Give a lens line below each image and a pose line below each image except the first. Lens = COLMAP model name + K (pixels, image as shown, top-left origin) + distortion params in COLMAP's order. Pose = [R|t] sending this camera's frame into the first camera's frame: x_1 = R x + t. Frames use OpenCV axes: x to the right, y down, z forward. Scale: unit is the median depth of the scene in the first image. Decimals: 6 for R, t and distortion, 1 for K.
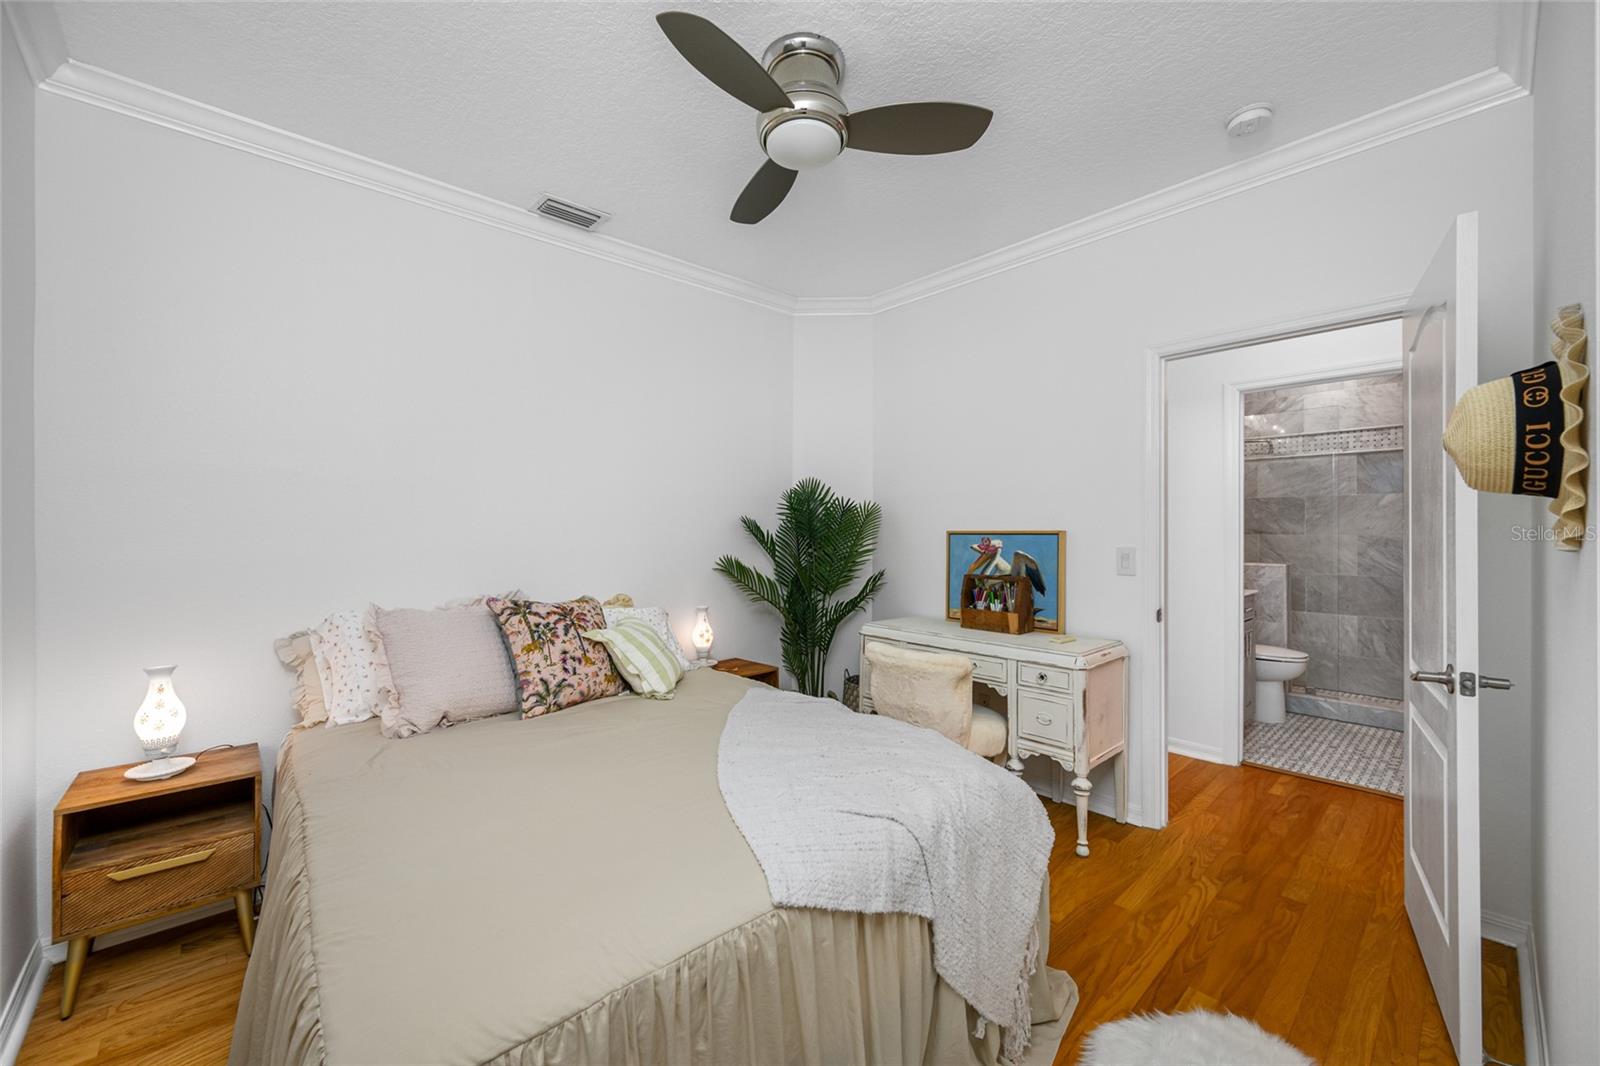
lens RADIAL K [[633.1, 0, 790.3], [0, 633.1, 529.9], [0, 0, 1]] dist [0.009182, -0.000001]
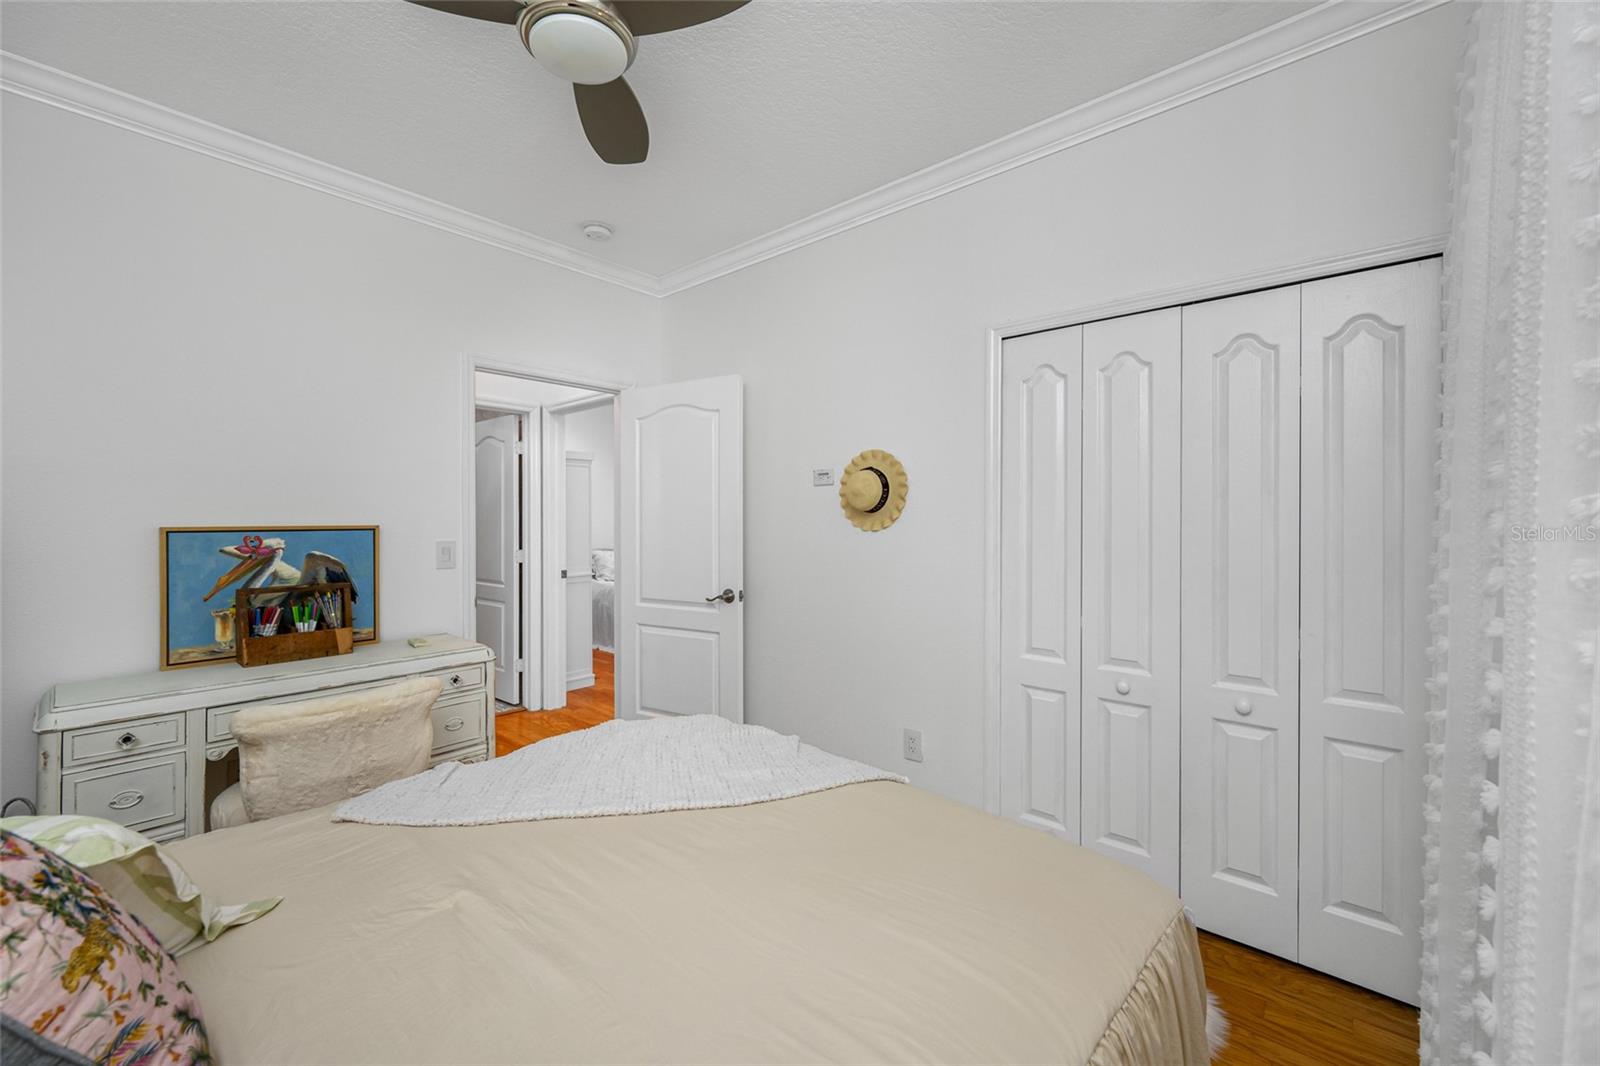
lens RADIAL K [[633.1, 0, 794.6], [0, 633.1, 526.3], [0, 0, 1]] dist [0.009182, -0.000001]
pose [[-0.107758, -0.006911, 0.994153, -0.489622], [0.001072, 0.999974, 0.007067, -0.003427], [-0.994177, 0.001827, -0.107748, 0.488202]]
